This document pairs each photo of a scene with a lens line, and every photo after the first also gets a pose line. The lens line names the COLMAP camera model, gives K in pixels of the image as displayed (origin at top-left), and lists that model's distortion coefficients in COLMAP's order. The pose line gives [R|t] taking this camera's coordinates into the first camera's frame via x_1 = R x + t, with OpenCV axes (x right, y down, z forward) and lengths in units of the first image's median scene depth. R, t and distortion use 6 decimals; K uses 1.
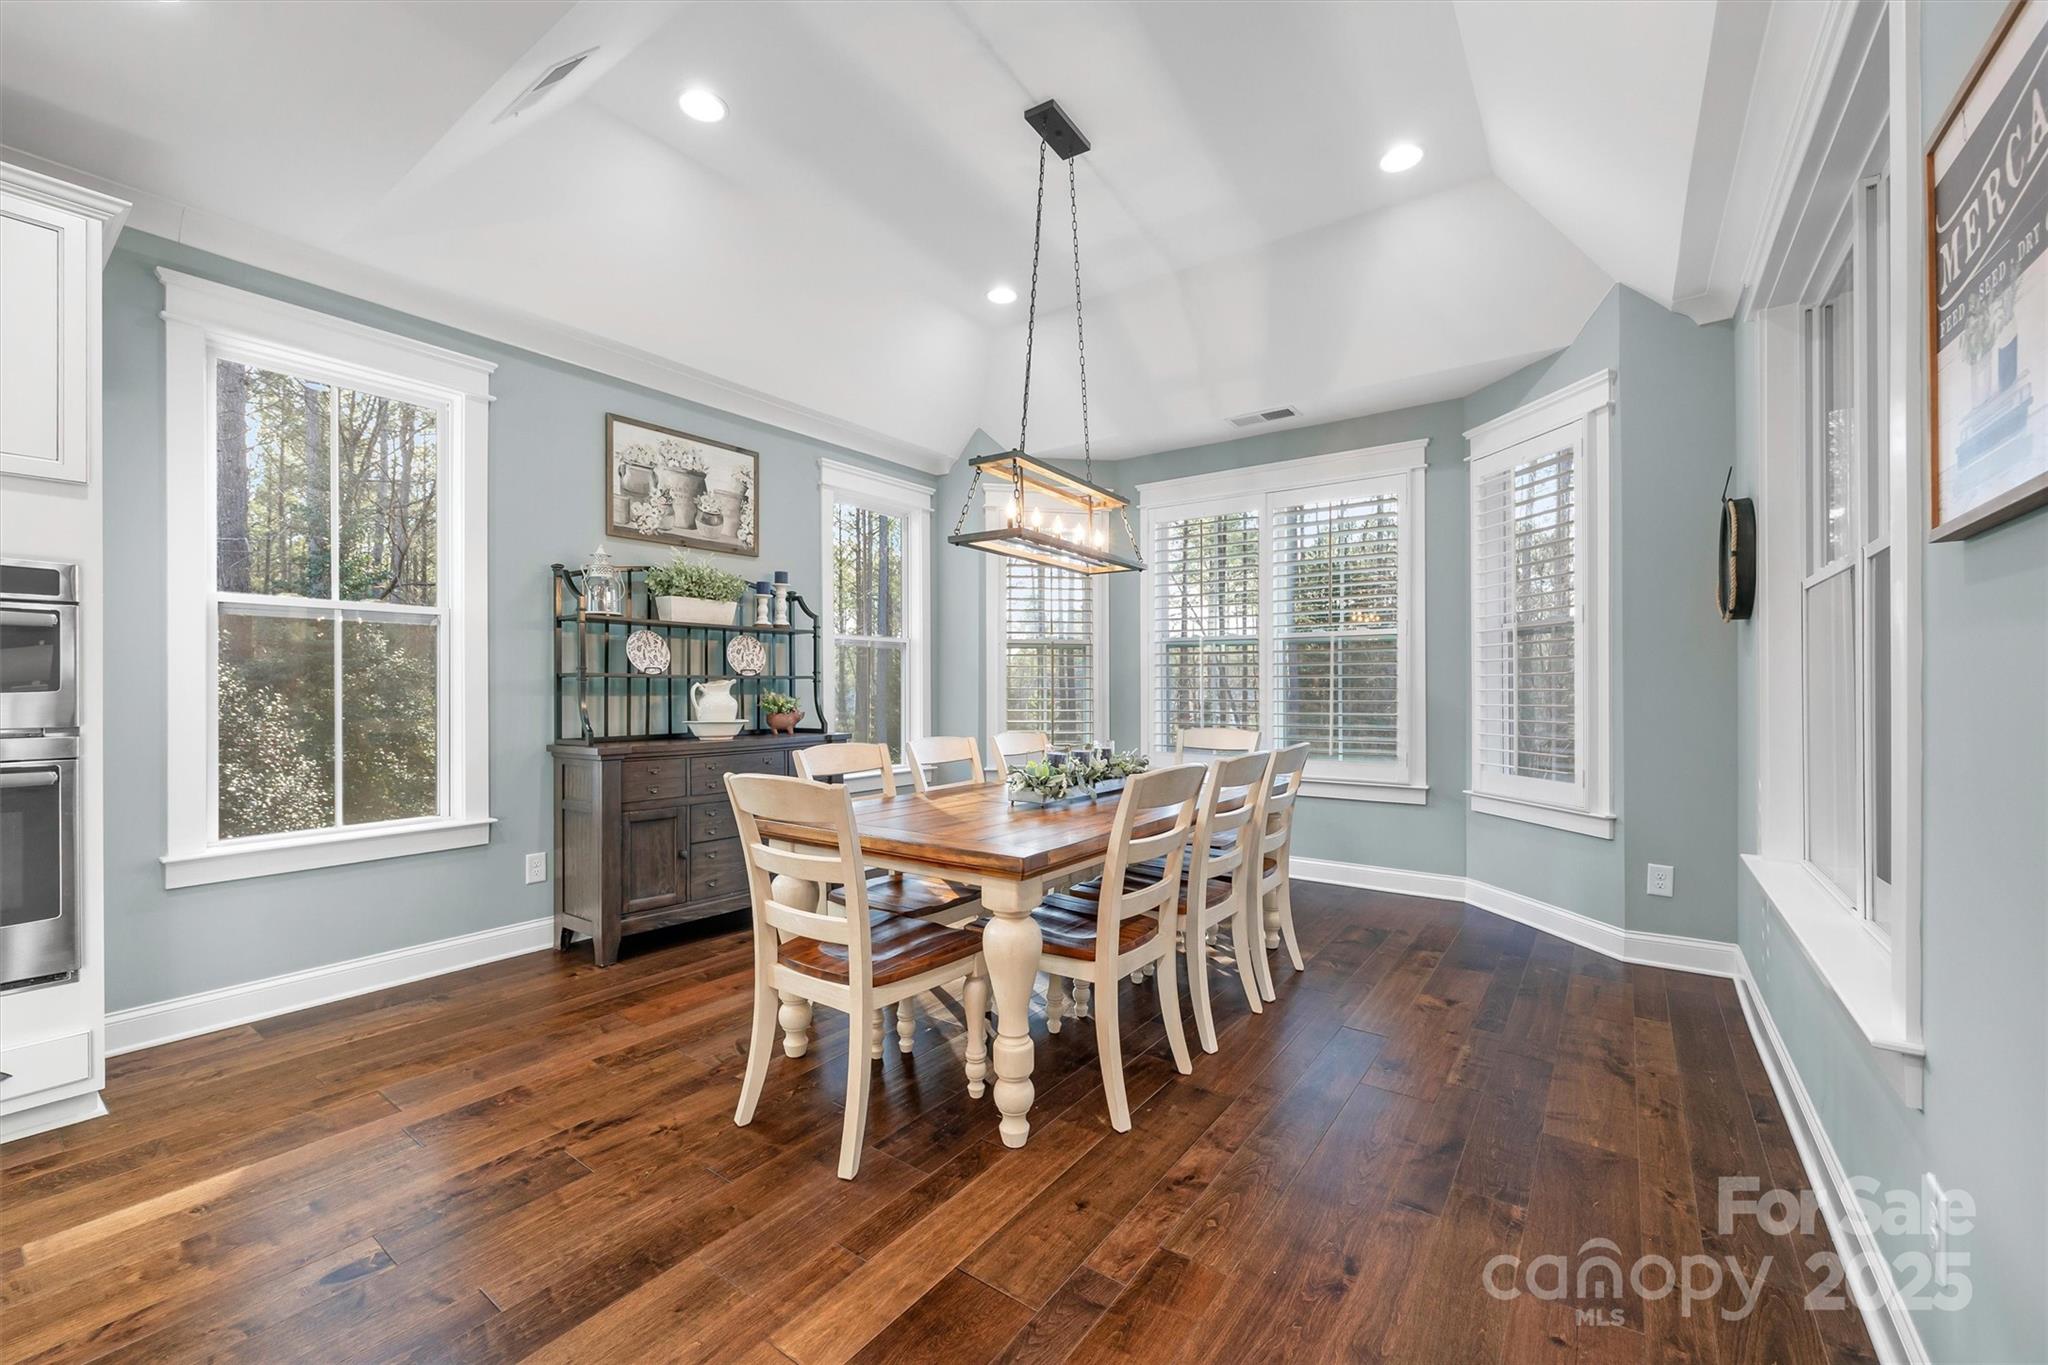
lens RADIAL K [[829.2, 0, 1011.4], [0, 829.2, 689.2], [0, 0, 1]] dist [-0.002161, -0.000474]
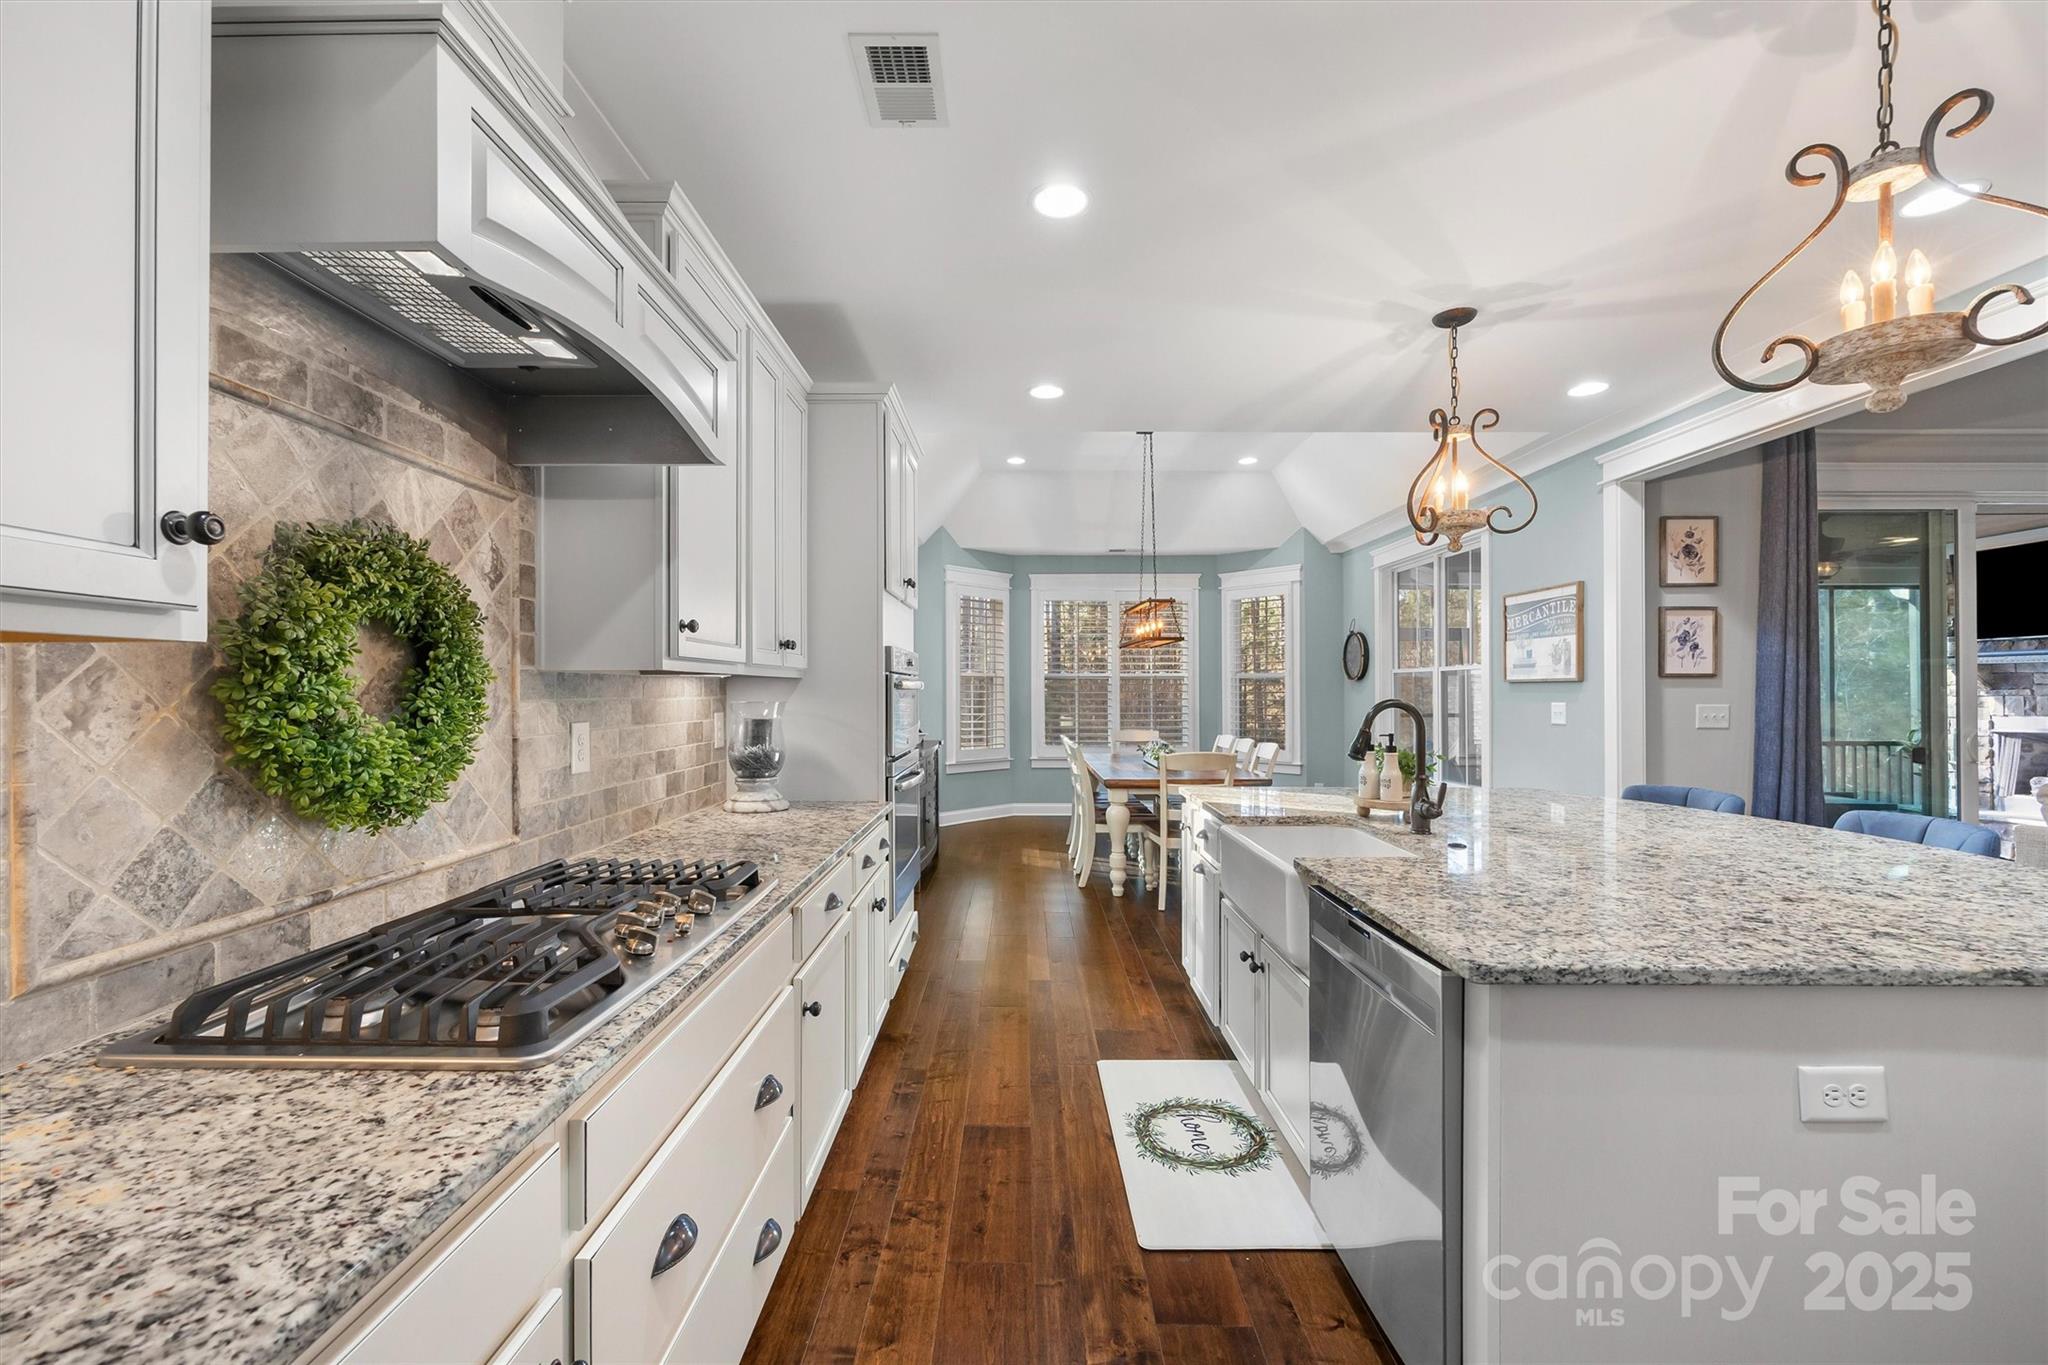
lens RADIAL K [[829.2, 0, 1018.1], [0, 829.2, 689.3], [0, 0, 1]] dist [-0.002161, -0.000474]
pose [[0.804710, -0.002608, 0.593662, -1.518979], [0.005811, 0.999977, -0.003484, -0.048954], [-0.593639, 0.006253, 0.804707, -0.450015]]
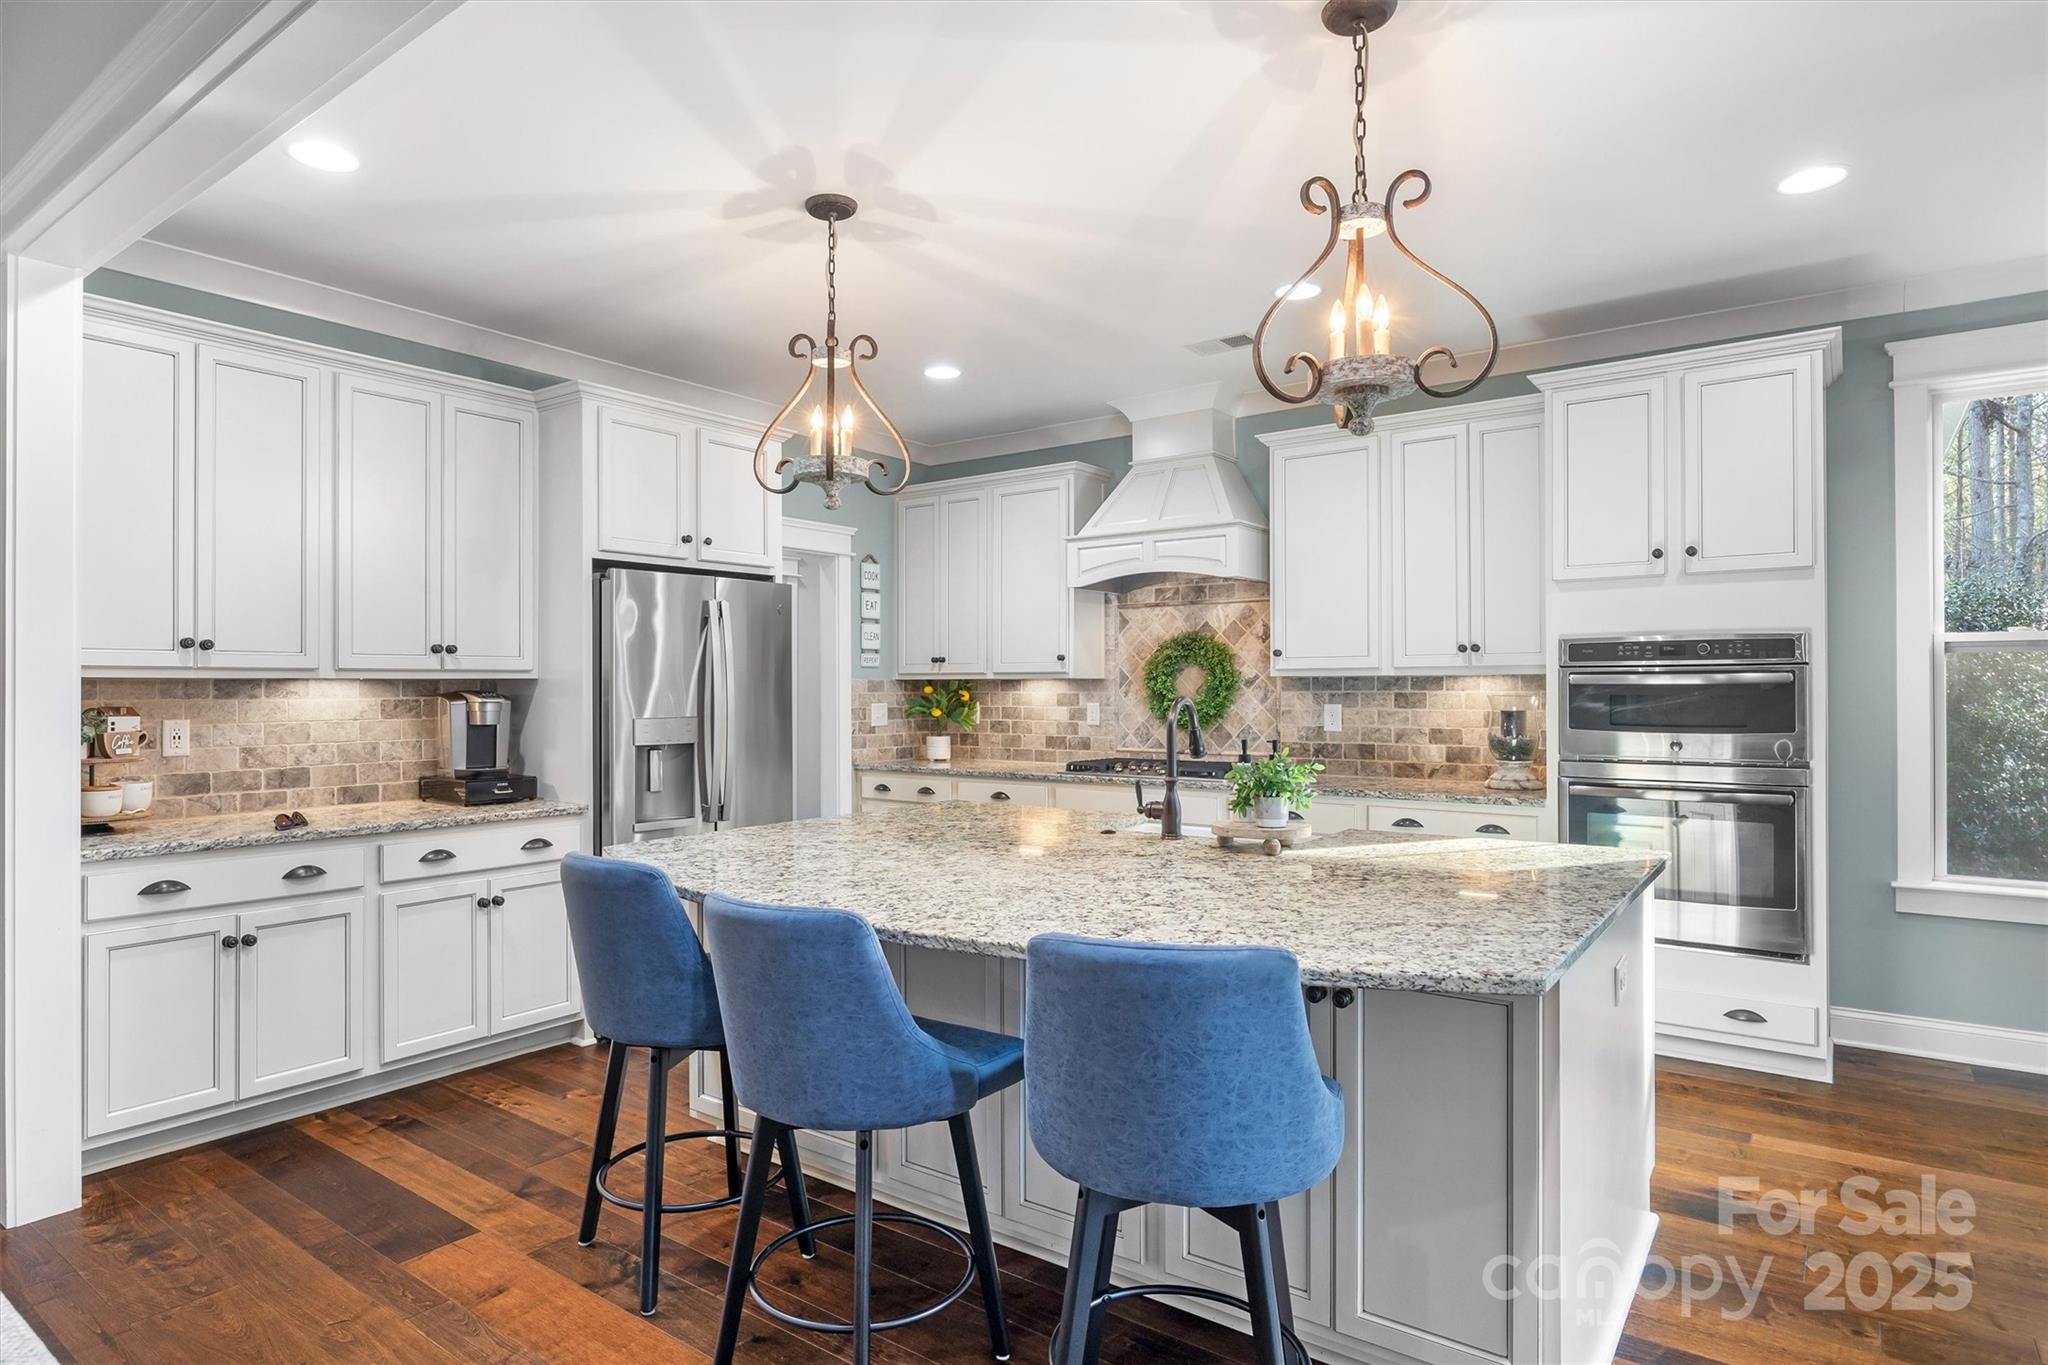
lens RADIAL K [[1114.1, 0, 1020.8], [0, 1114.1, 682.2], [0, 0, 1]] dist [-0.015047, 0.000558]
pose [[0.005378, -0.006312, -0.999966, 0.426371], [-0.002453, 0.999977, -0.006326, -0.048052], [0.999983, 0.002487, 0.005363, -0.161275]]
